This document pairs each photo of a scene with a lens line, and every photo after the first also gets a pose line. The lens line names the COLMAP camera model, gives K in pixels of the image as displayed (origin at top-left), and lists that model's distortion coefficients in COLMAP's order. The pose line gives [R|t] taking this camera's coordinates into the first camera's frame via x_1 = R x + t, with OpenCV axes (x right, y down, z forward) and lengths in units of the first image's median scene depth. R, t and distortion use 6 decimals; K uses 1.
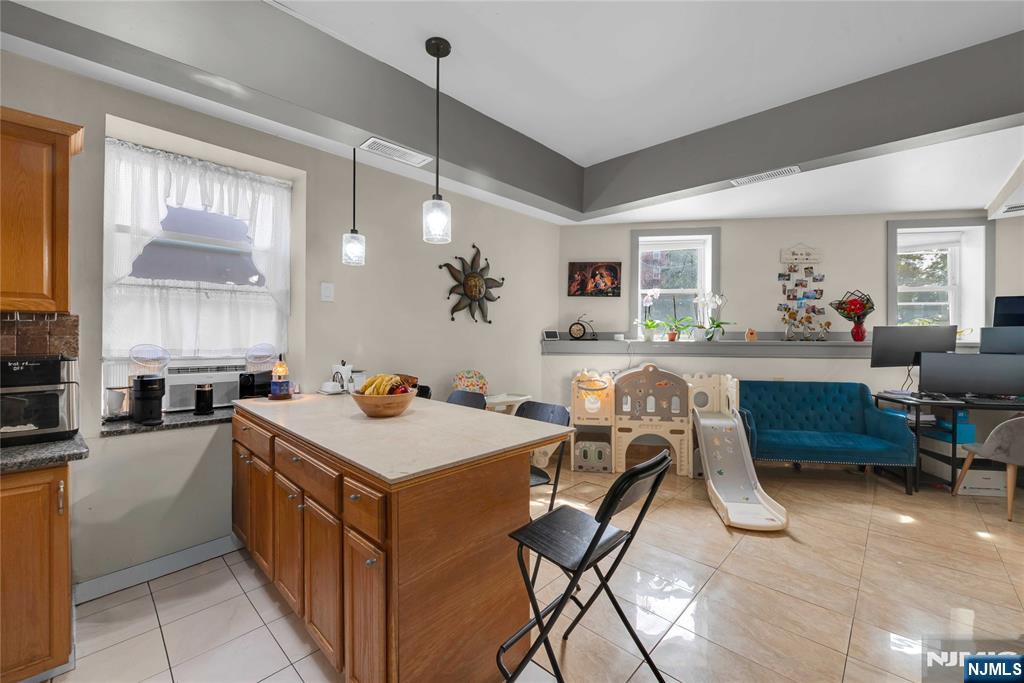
lens RADIAL K [[413.5, 0, 509.1], [0, 413.5, 341.2], [0, 0, 1]] dist [-0.000128, -0.000141]
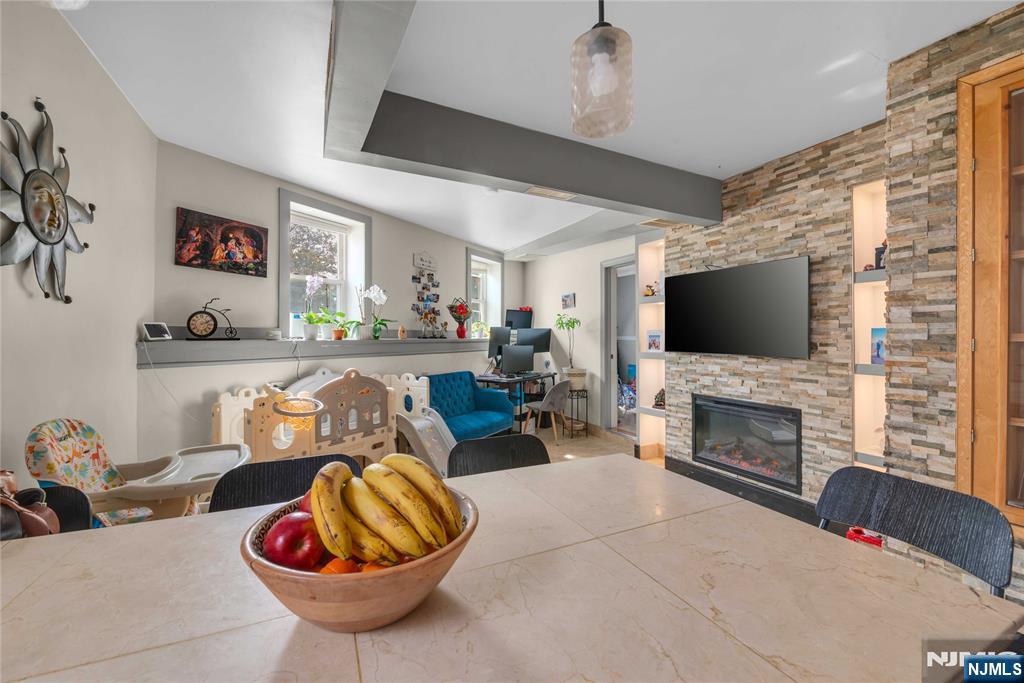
lens RADIAL K [[413.5, 0, 510.7], [0, 413.5, 335.6], [0, 0, 1]] dist [-0.000128, -0.000141]
pose [[0.343224, -0.002255, 0.939251, -0.270411], [0.007868, 0.999969, -0.000474, -0.005288], [-0.939221, 0.007553, 0.343231, 0.395045]]
